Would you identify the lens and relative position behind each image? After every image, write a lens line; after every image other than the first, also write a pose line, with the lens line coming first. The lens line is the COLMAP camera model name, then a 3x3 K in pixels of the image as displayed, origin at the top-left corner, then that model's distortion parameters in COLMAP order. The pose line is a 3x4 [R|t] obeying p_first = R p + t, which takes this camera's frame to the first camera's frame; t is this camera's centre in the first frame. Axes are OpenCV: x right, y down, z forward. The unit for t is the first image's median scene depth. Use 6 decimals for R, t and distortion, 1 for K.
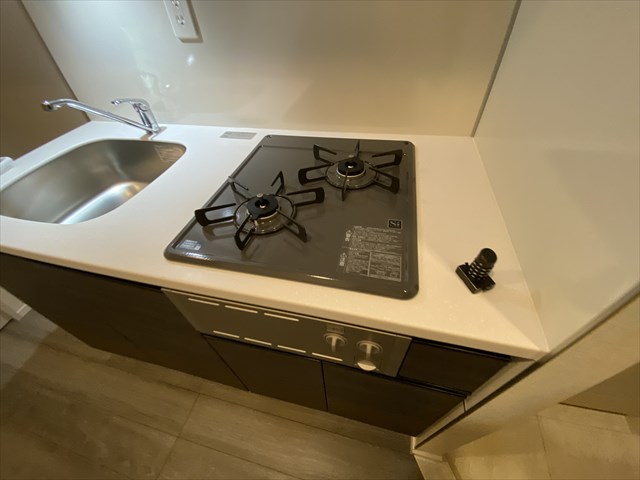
lens RADIAL K [[258.5, 0, 319.3], [0, 258.5, 237.1], [0, 0, 1]] dist [0.029082, -0.025080]
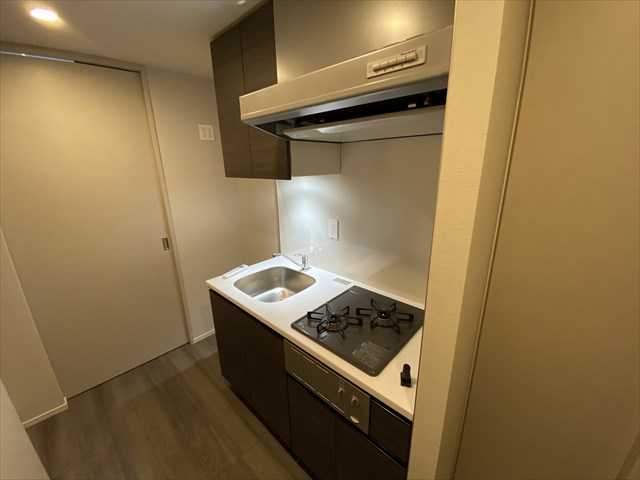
lens RADIAL K [[260.4, 0, 320.2], [0, 260.4, 236.0], [0, 0, 1]] dist [0.002964, -0.011449]
pose [[0.873479, 0.169413, -0.456437, 0.513866], [-0.360421, 0.855277, -0.372287, 0.132589], [0.327310, 0.489694, 0.808126, -1.066323]]
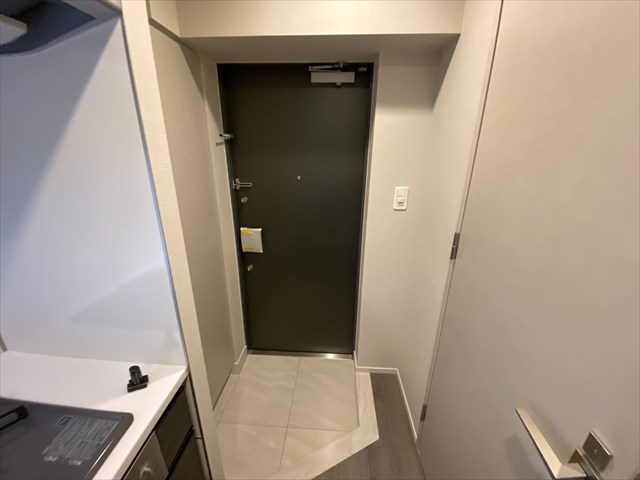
lens RADIAL K [[258.5, 0, 319.3], [0, 258.5, 237.1], [0, 0, 1]] dist [0.029082, -0.025080]
pose [[-0.166604, -0.280328, 0.945336, -0.702876], [0.690649, 0.651085, 0.314790, -0.139916], [-0.703738, 0.705340, 0.085135, -0.511821]]
